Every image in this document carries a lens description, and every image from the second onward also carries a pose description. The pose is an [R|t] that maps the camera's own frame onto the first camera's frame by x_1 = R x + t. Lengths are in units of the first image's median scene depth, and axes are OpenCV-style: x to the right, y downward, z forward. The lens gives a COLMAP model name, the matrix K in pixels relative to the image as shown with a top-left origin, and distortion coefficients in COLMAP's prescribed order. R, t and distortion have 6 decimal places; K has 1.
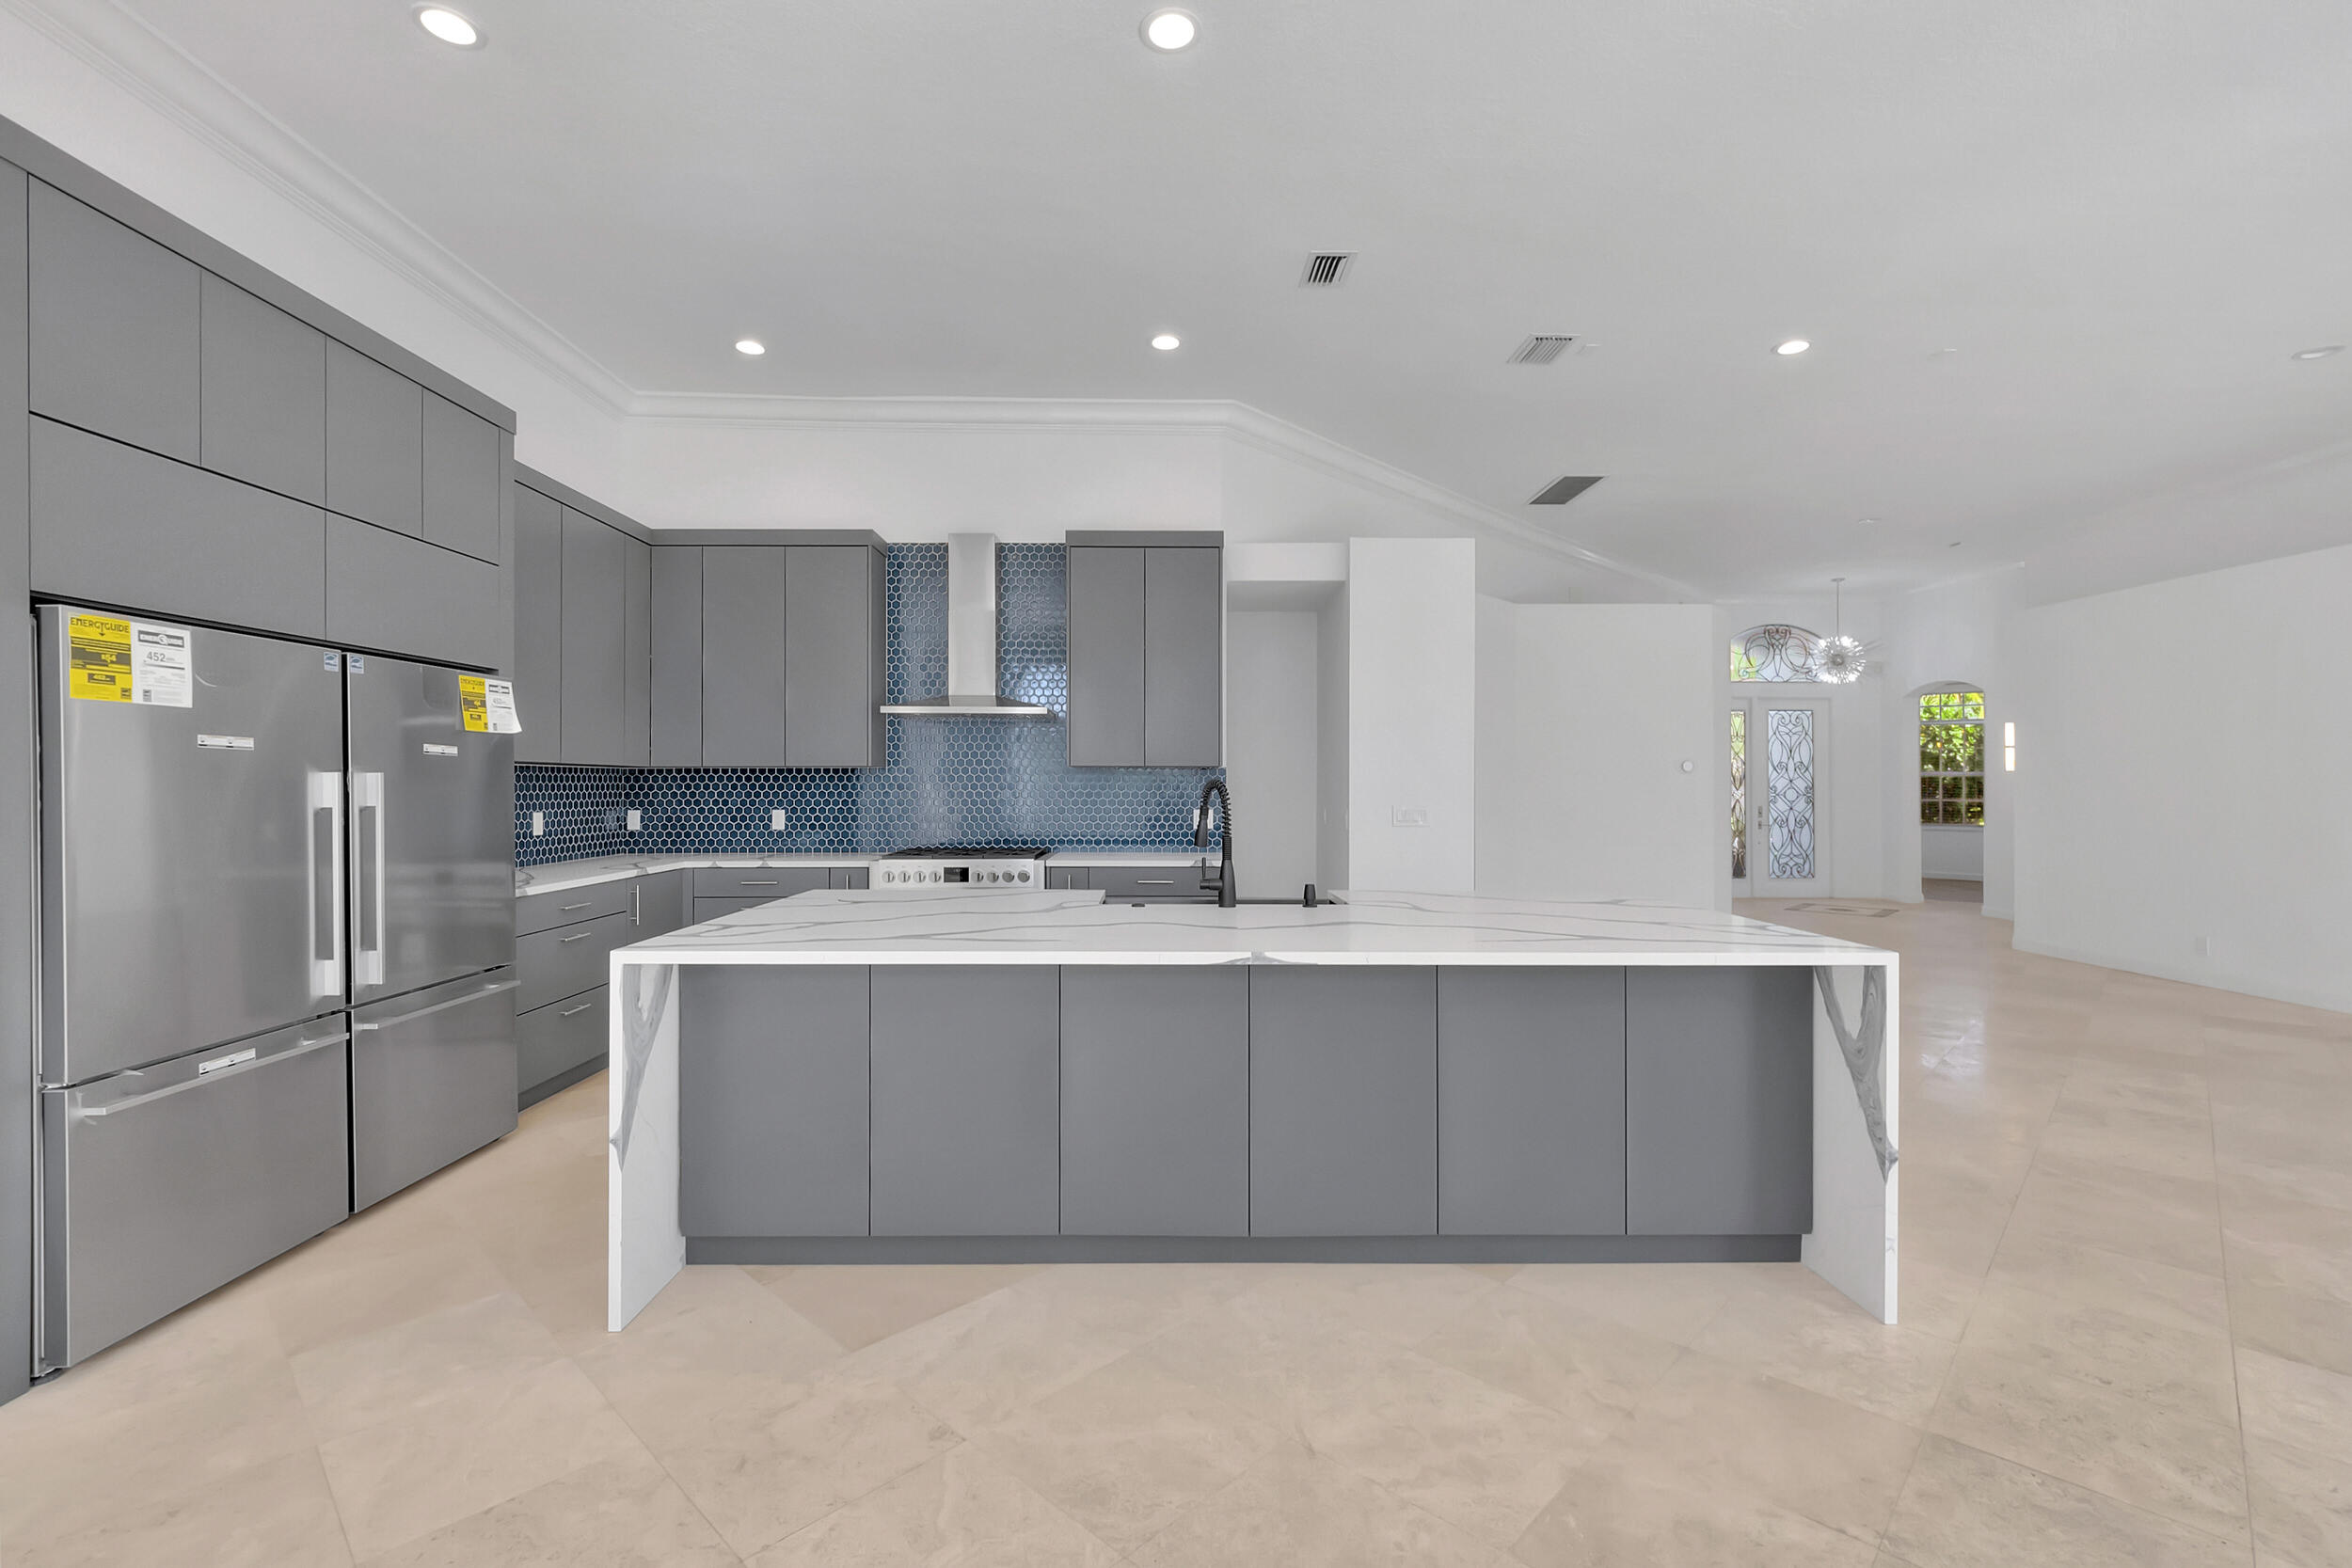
lens RADIAL K [[1044.1, 0, 1145.9], [0, 1044.1, 781.9], [0, 0, 1]] dist [0.005494, -0.000671]
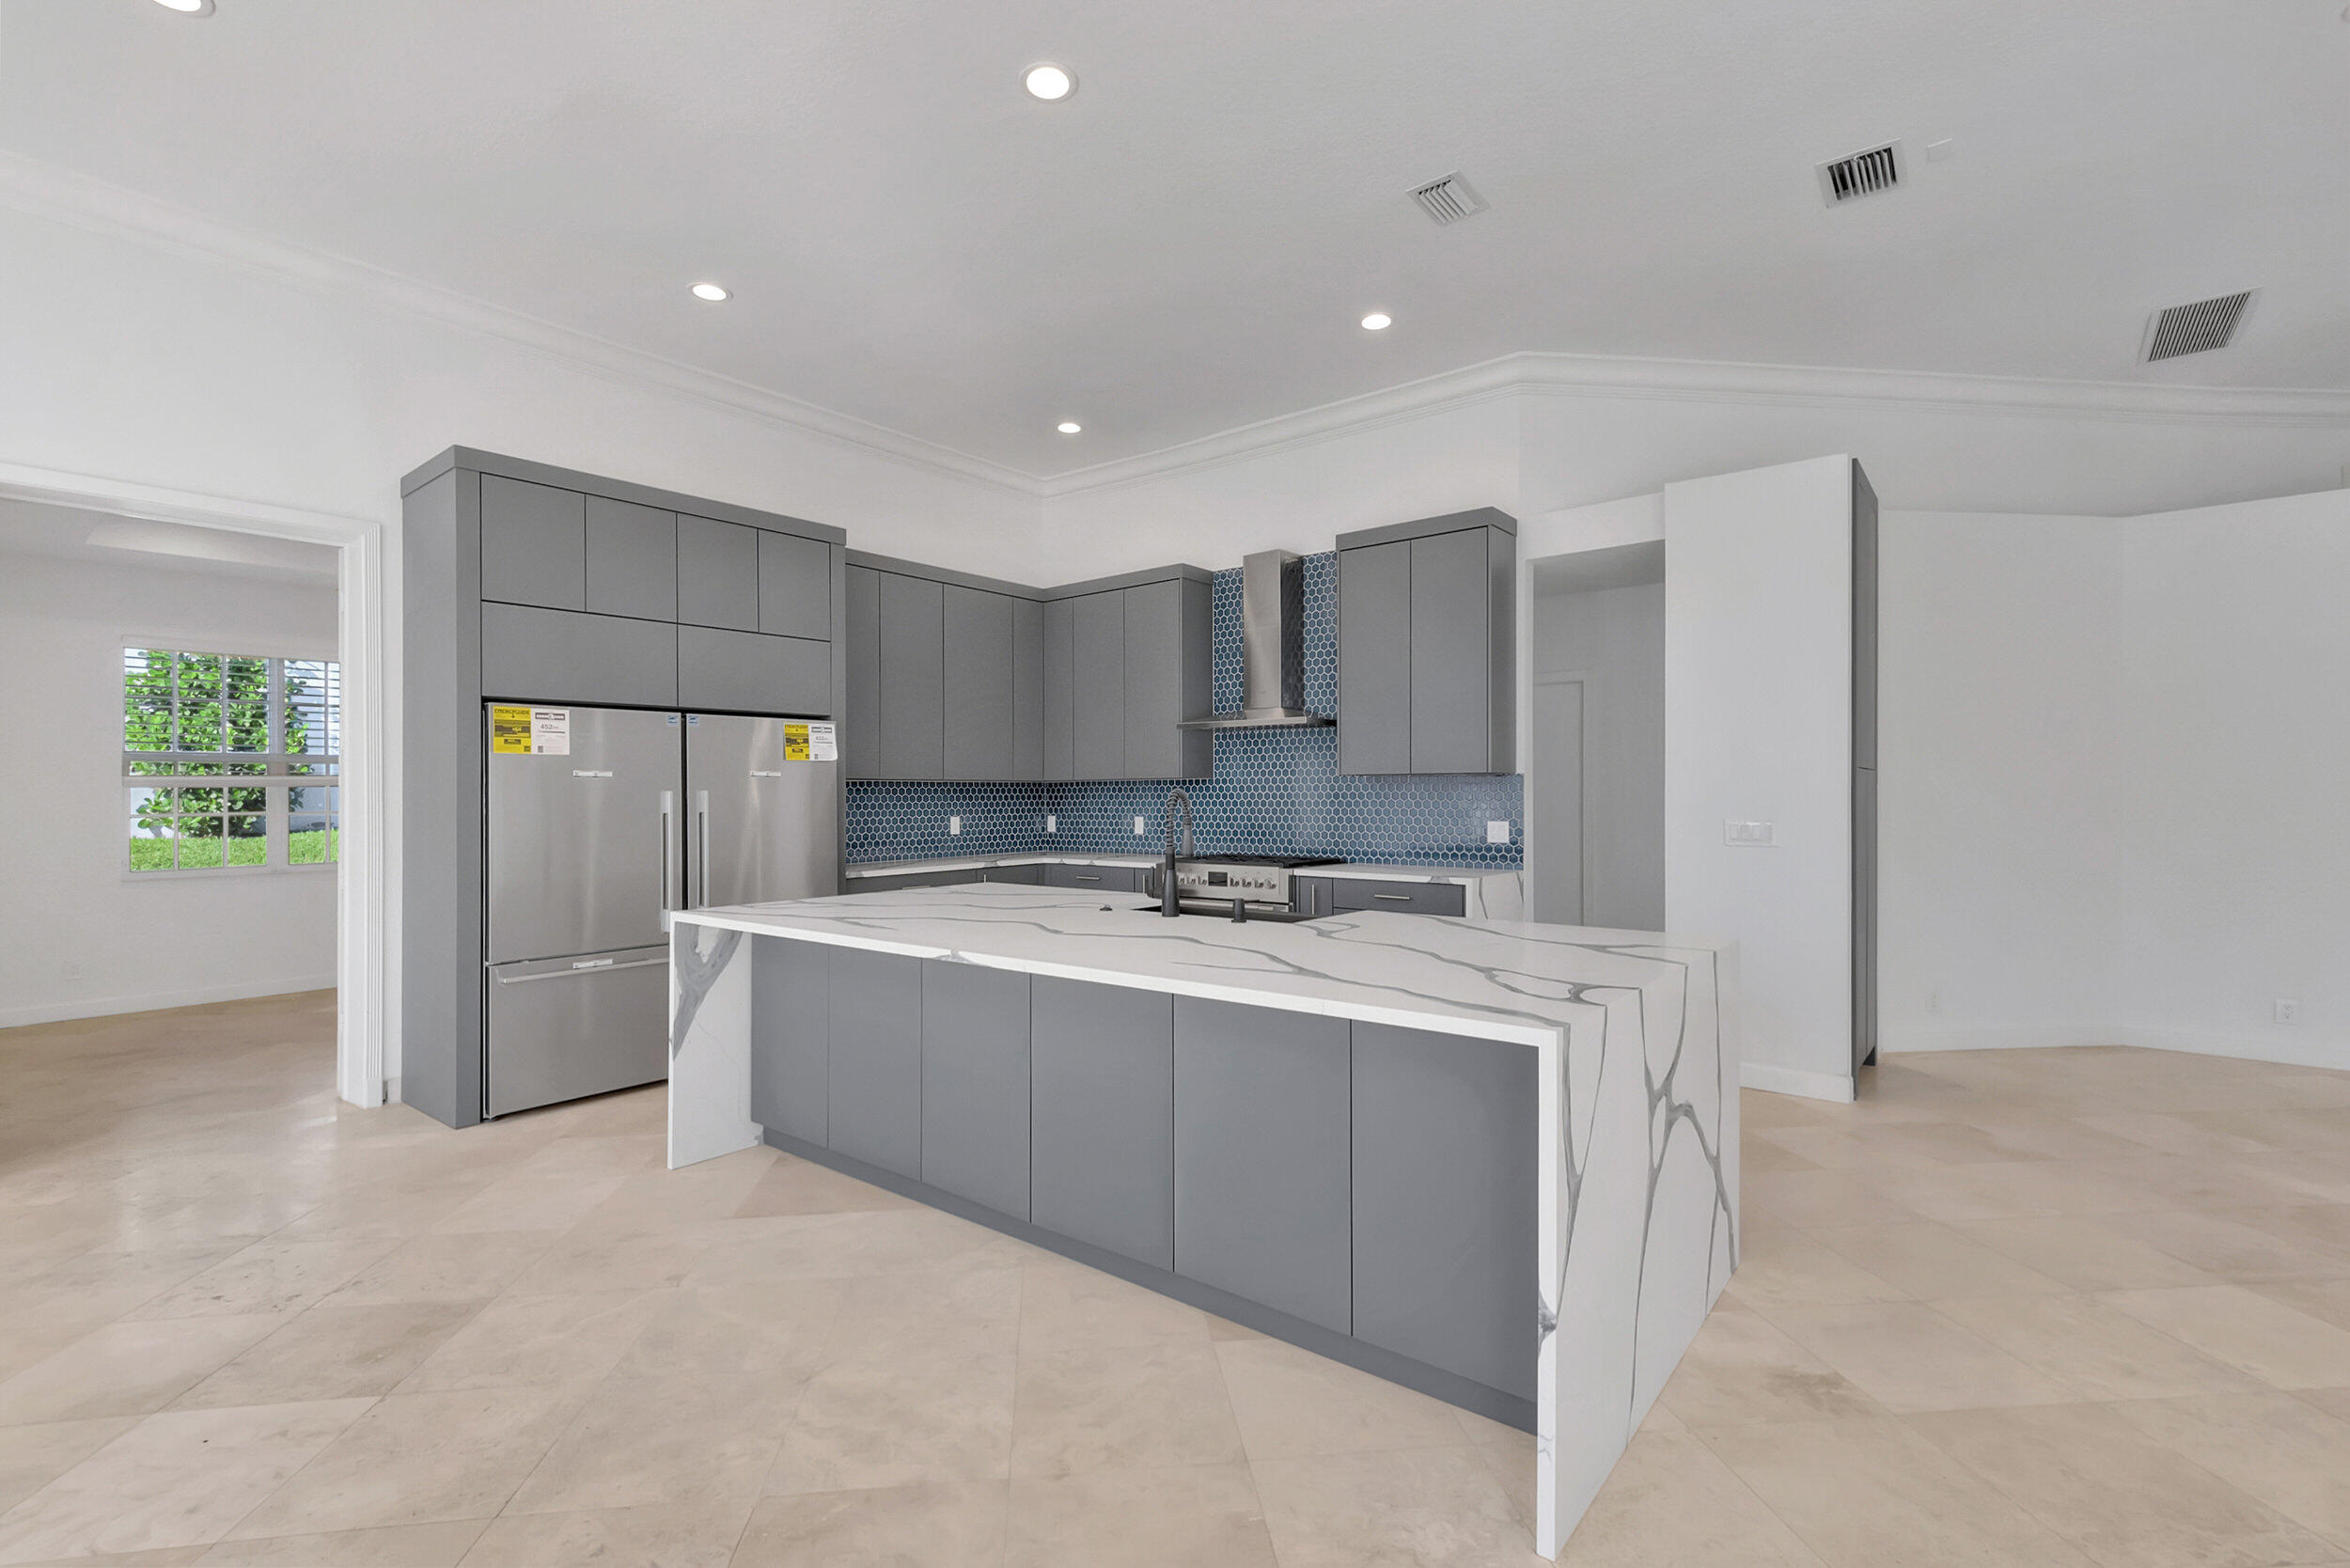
lens RADIAL K [[1043.4, 0, 1150.2], [0, 1043.4, 797.5], [0, 0, 1]] dist [0.005494, -0.000671]
pose [[0.775118, -0.003383, -0.631808, 0.448187], [0.008809, 0.999946, 0.005453, -0.000850], [0.631756, -0.009792, 0.775106, 0.135626]]
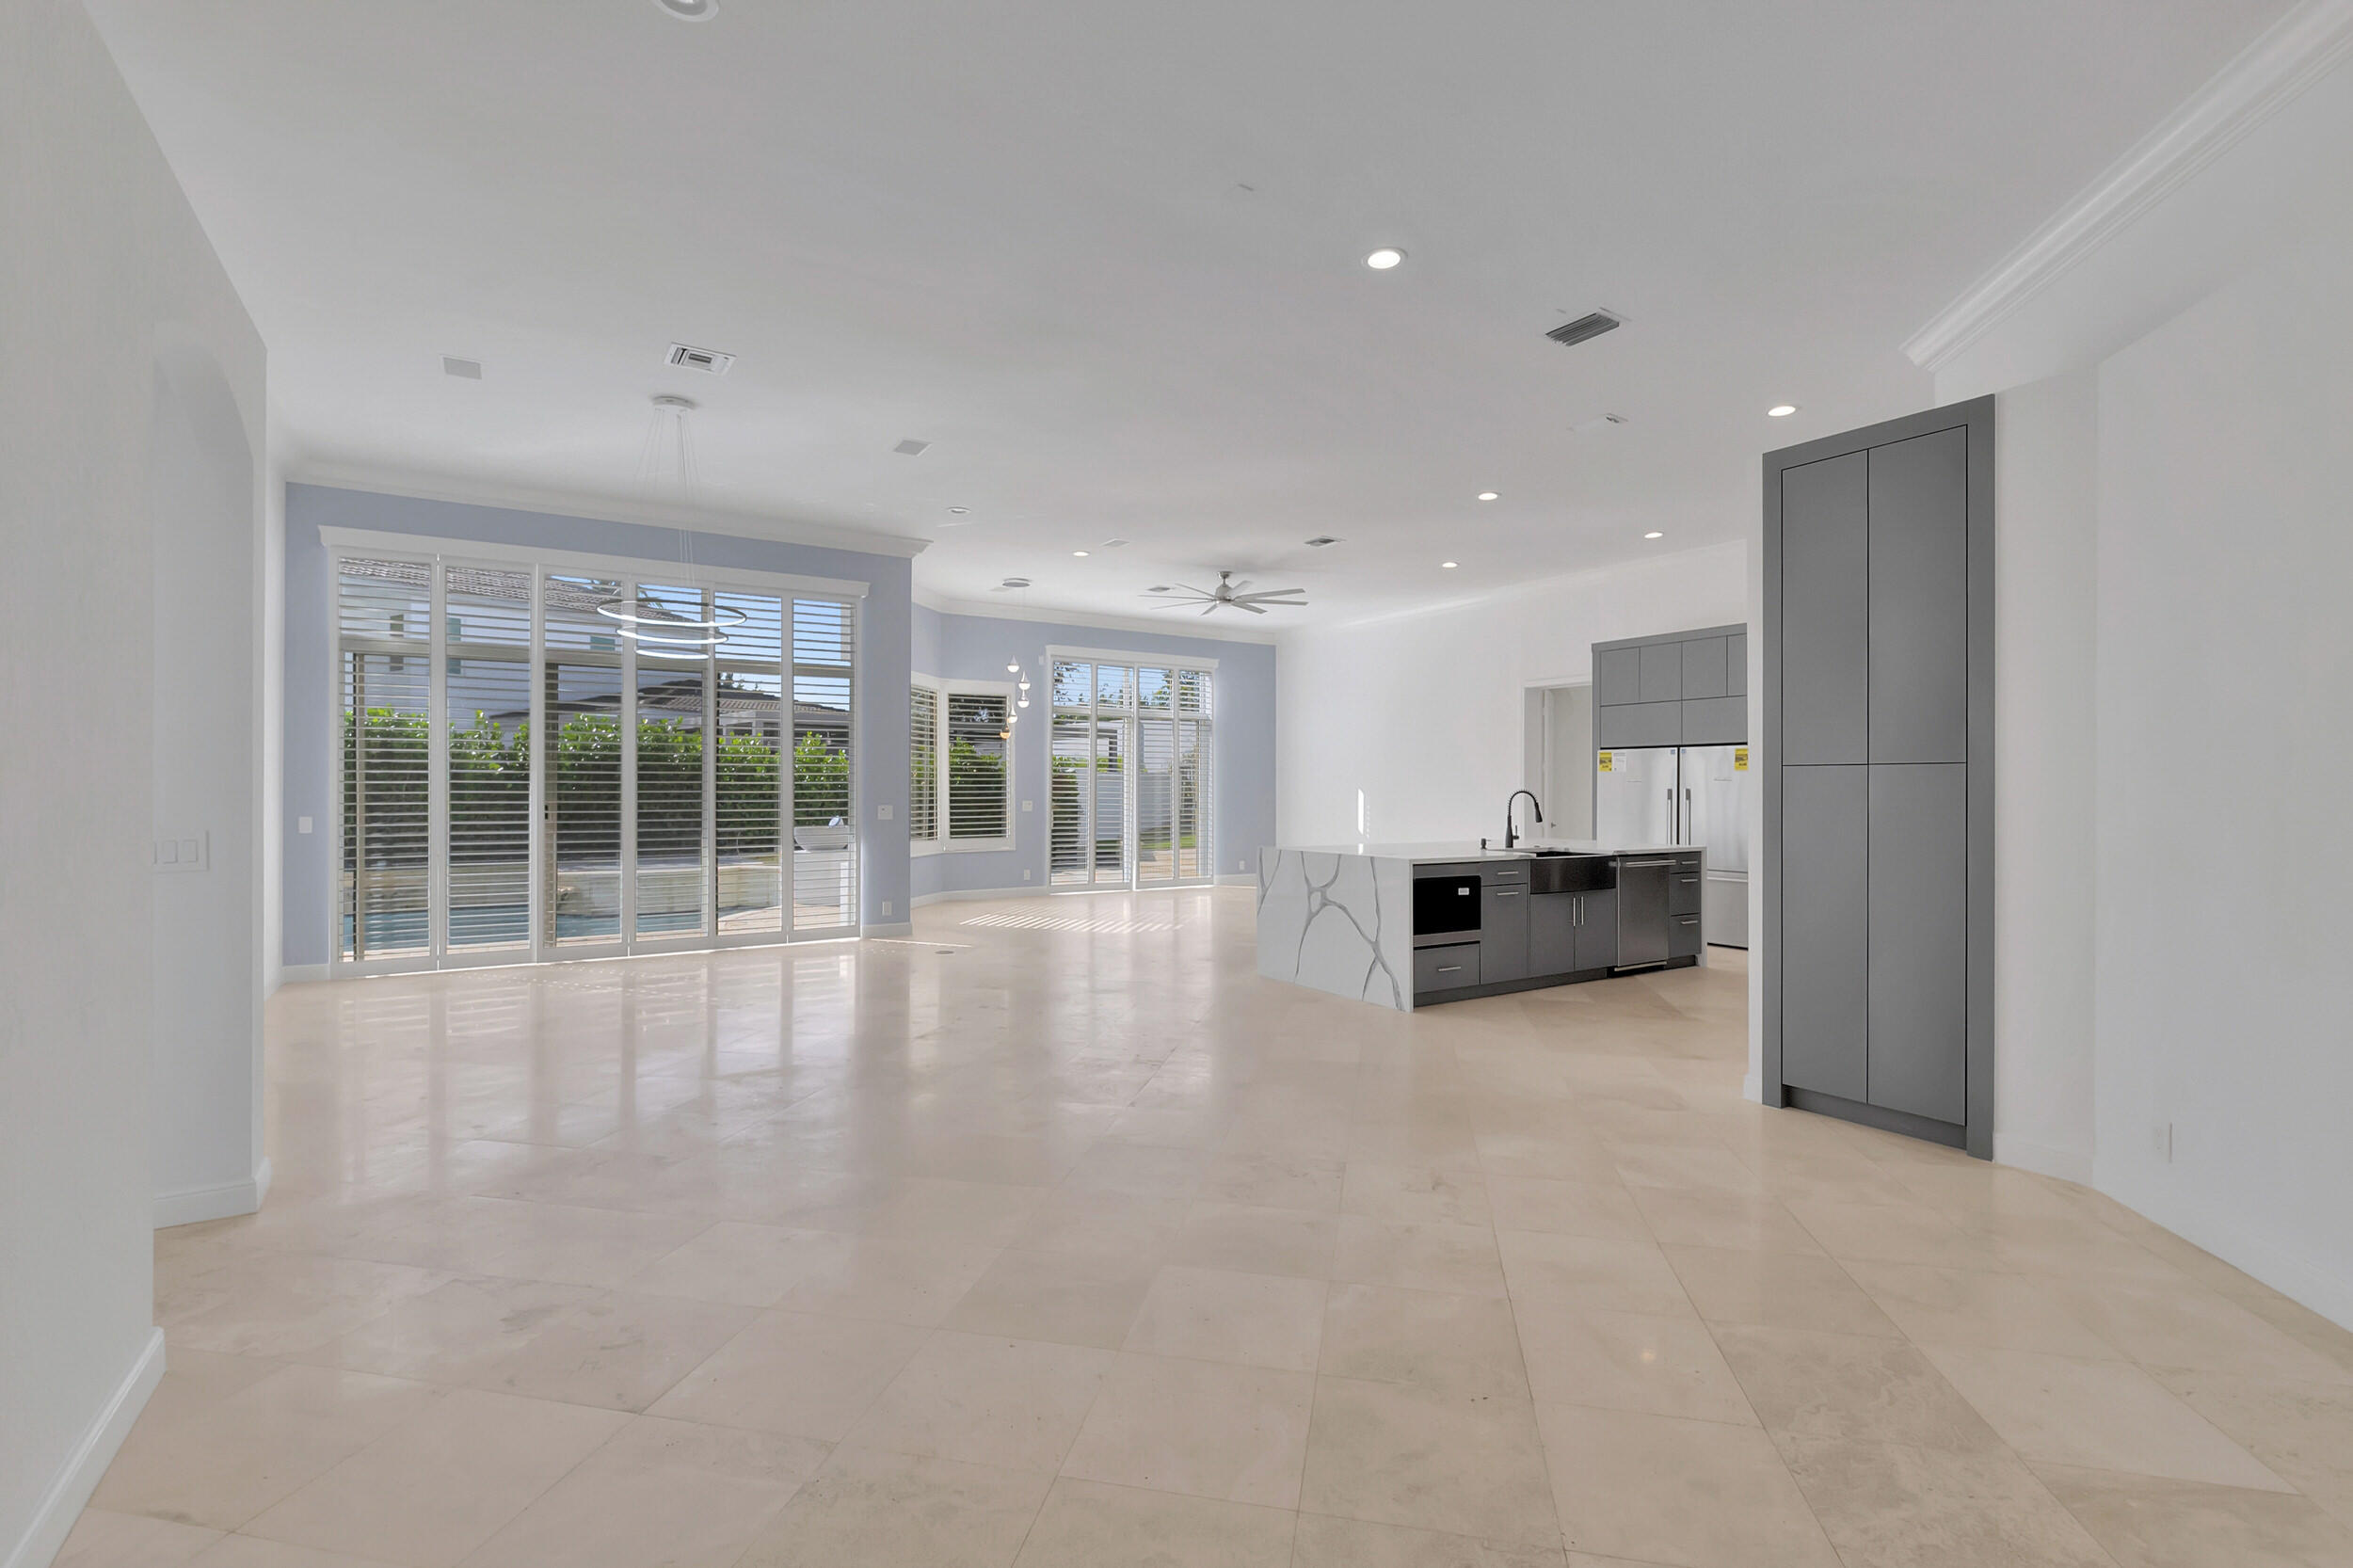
lens RADIAL K [[1044.7, 0, 1156.2], [0, 1044.7, 784.3], [0, 0, 1]] dist [0.005494, -0.000671]
pose [[-0.847828, -0.005873, -0.530239, 1.203789], [-0.000826, 0.999952, -0.009756, 0.004900], [0.530271, -0.007833, -0.847792, 1.600227]]
